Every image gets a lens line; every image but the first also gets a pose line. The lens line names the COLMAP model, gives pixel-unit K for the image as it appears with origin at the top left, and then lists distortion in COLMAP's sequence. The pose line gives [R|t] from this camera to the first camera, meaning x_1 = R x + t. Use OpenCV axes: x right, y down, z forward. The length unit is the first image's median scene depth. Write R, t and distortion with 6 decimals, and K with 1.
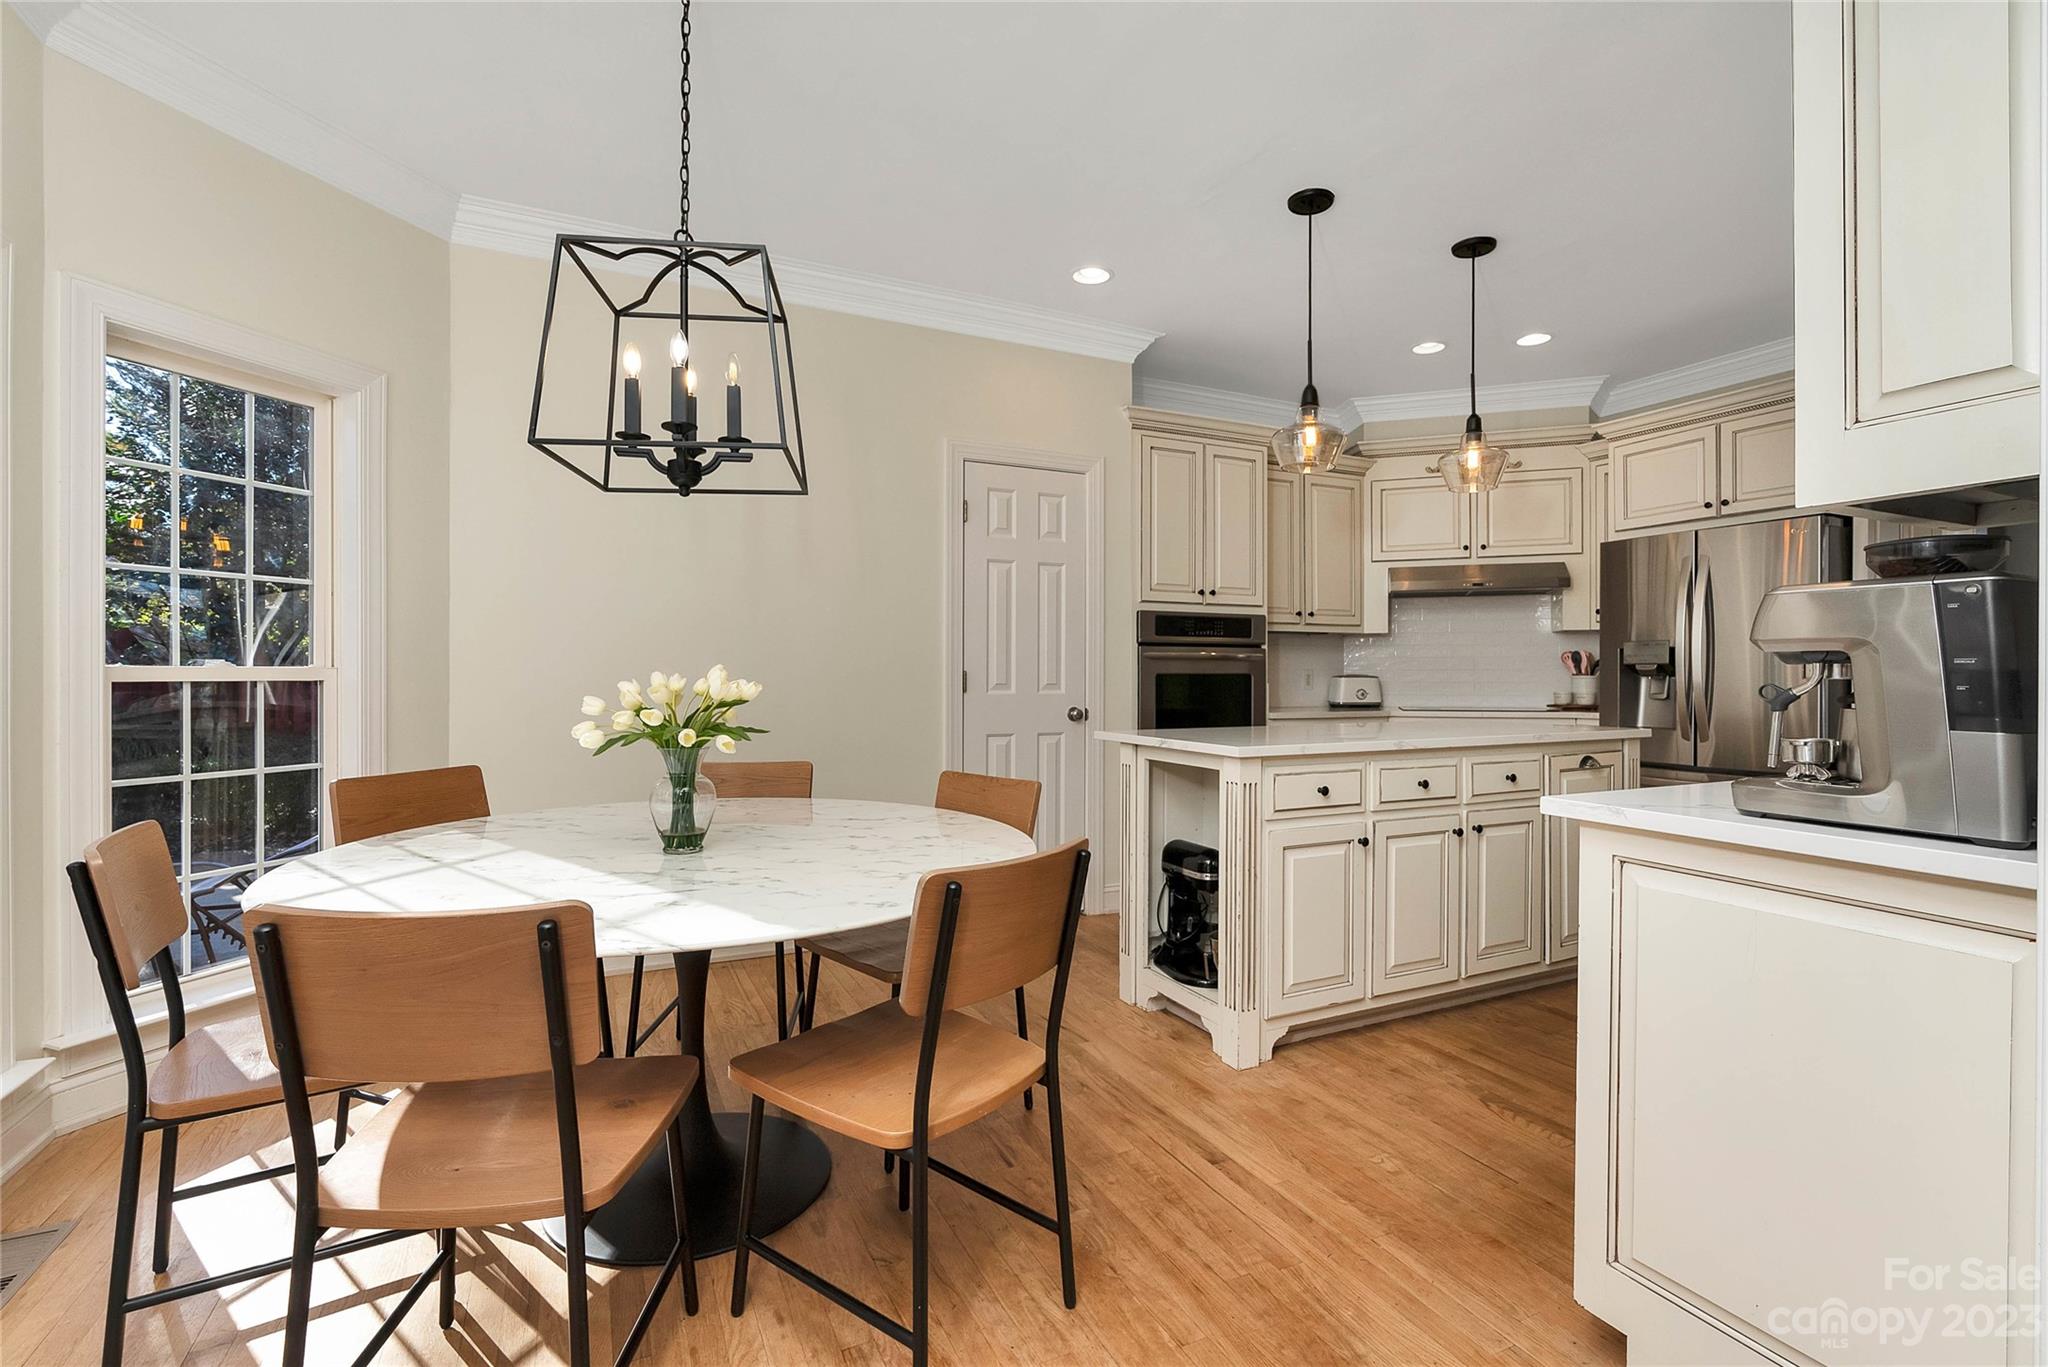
lens RADIAL K [[940.6, 0, 1033.2], [0, 940.6, 674.7], [0, 0, 1]] dist [-0.002177, -0.000129]
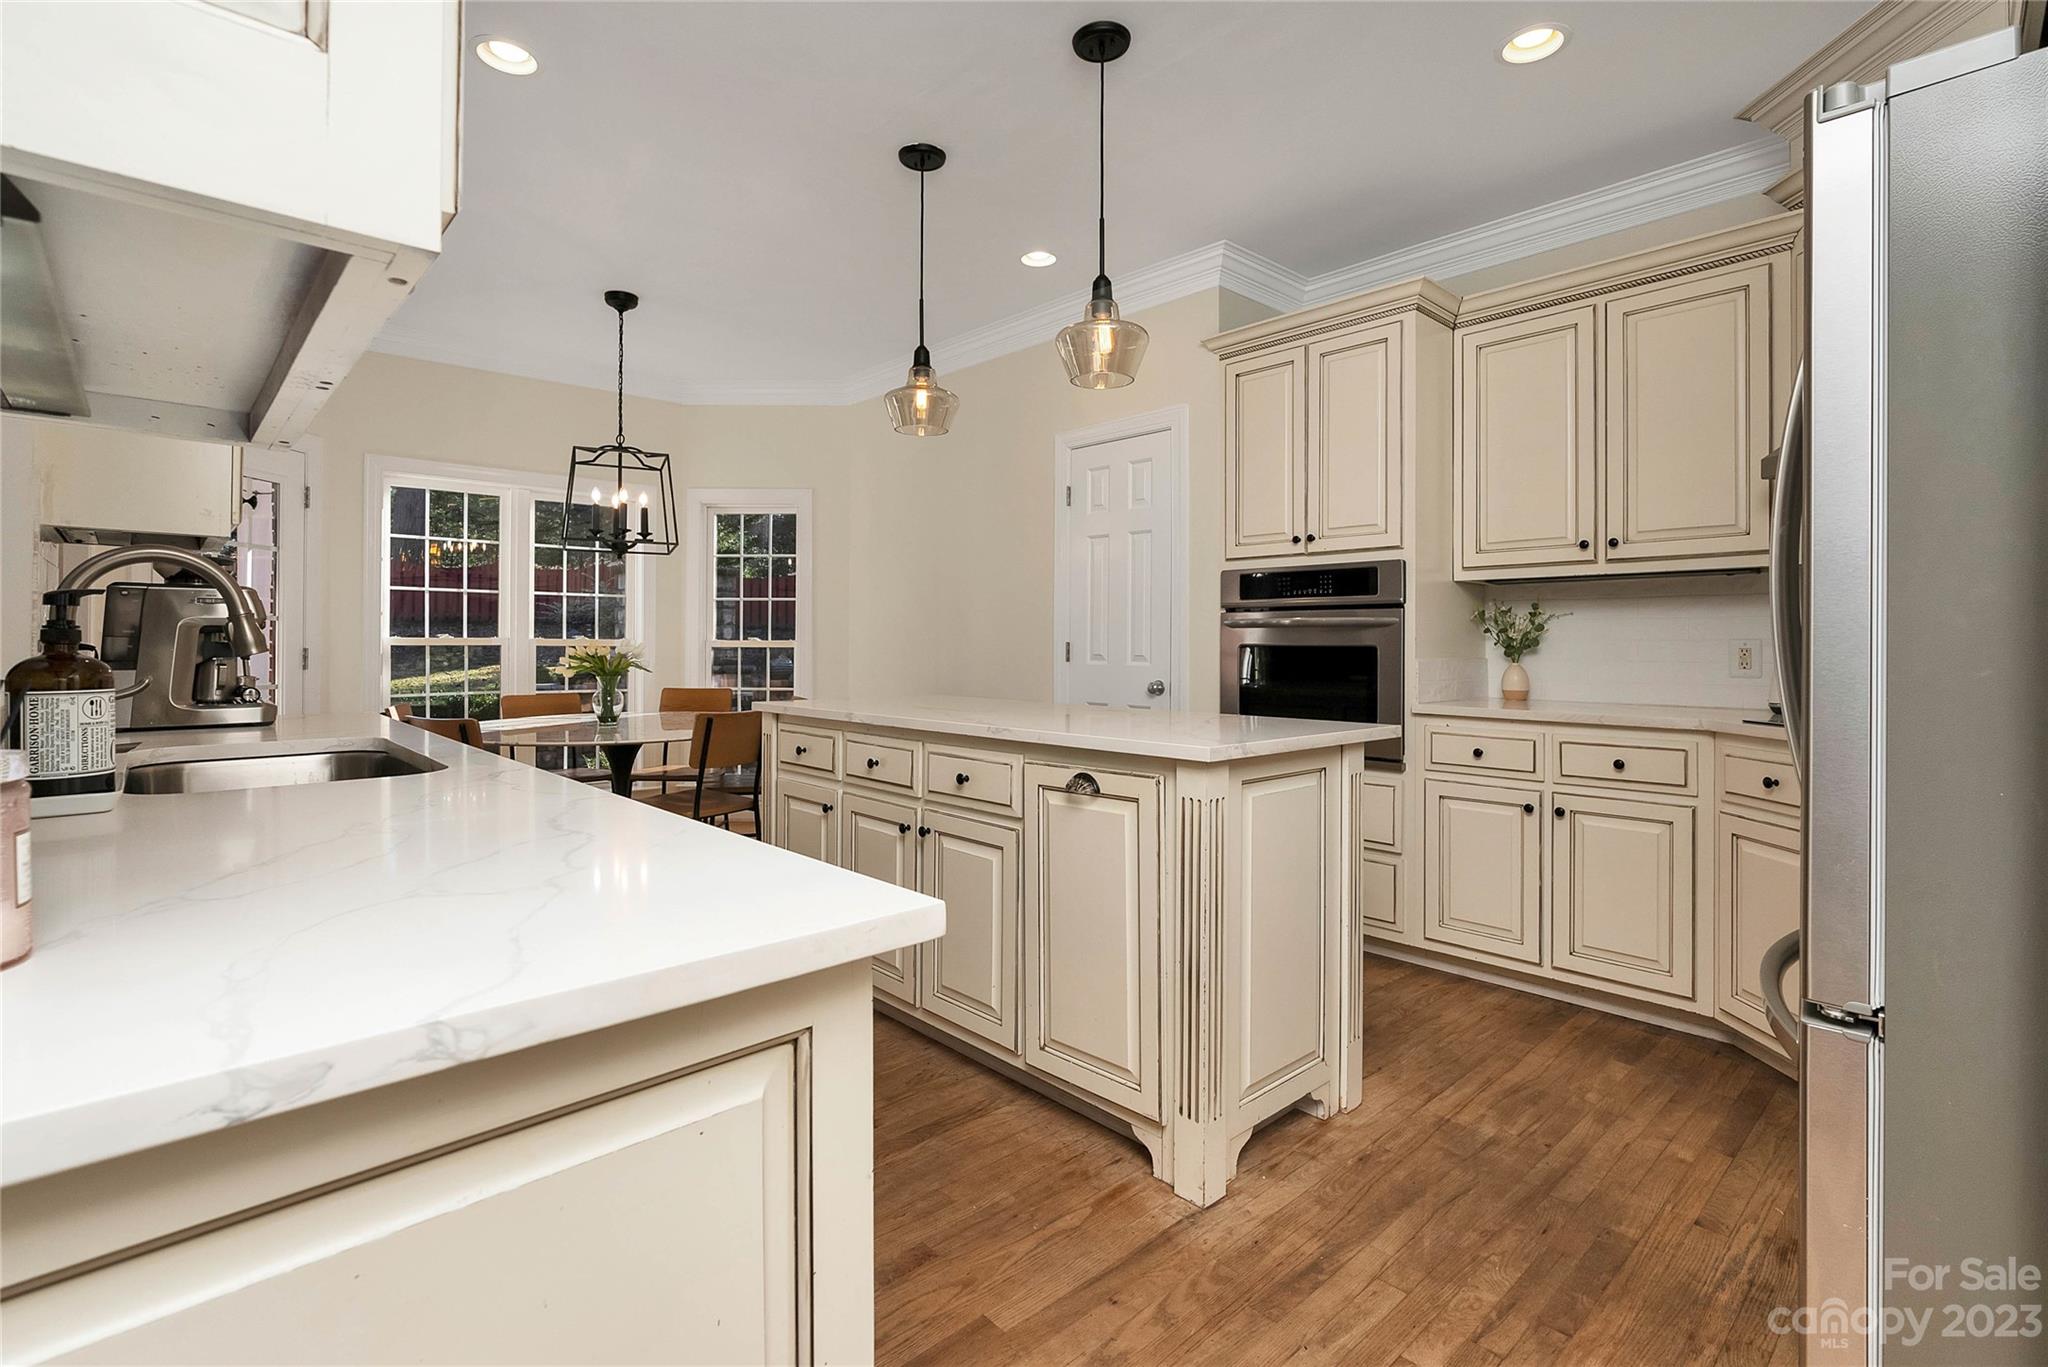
lens RADIAL K [[949.3, 0, 1015.1], [0, 949.3, 640.6], [0, 0, 1]] dist [-0.010444, -0.000062]
pose [[0.284006, -0.004867, -0.958810, 1.200396], [-0.003957, 0.999973, -0.006248, 0.001279], [0.958814, 0.005569, 0.283979, 0.779636]]
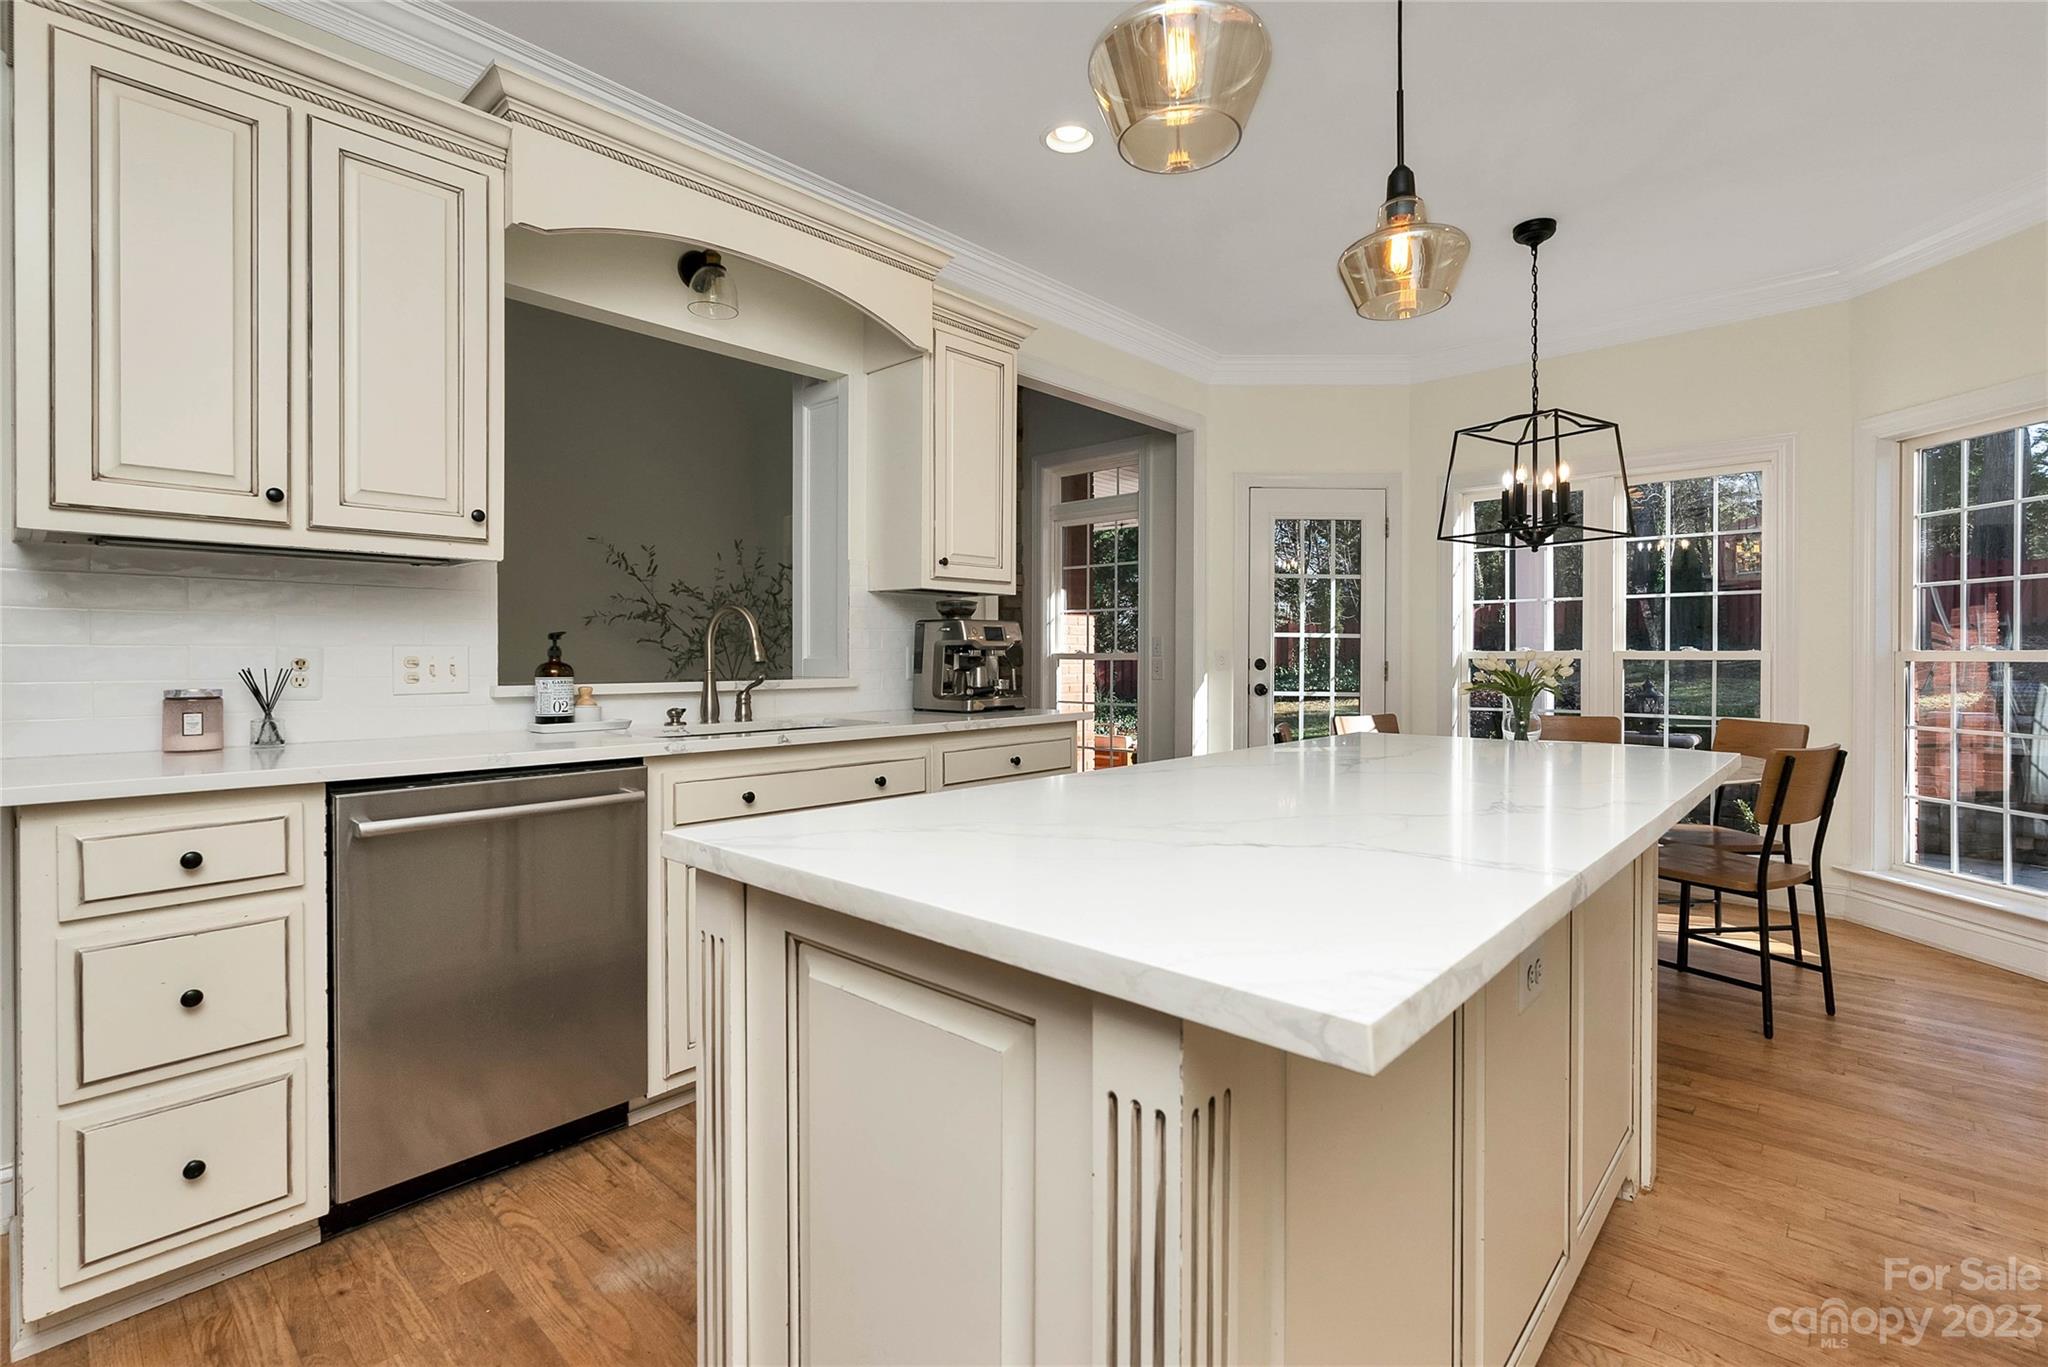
lens RADIAL K [[932.5, 0, 1022.9], [0, 932.5, 674.3], [0, 0, 1]] dist [-0.000020, 0.000471]
pose [[-0.930709, 0.004188, -0.365737, 0.693551], [-0.003553, 0.999784, 0.020490, -0.000714], [0.365744, 0.020370, -0.930493, 1.392588]]
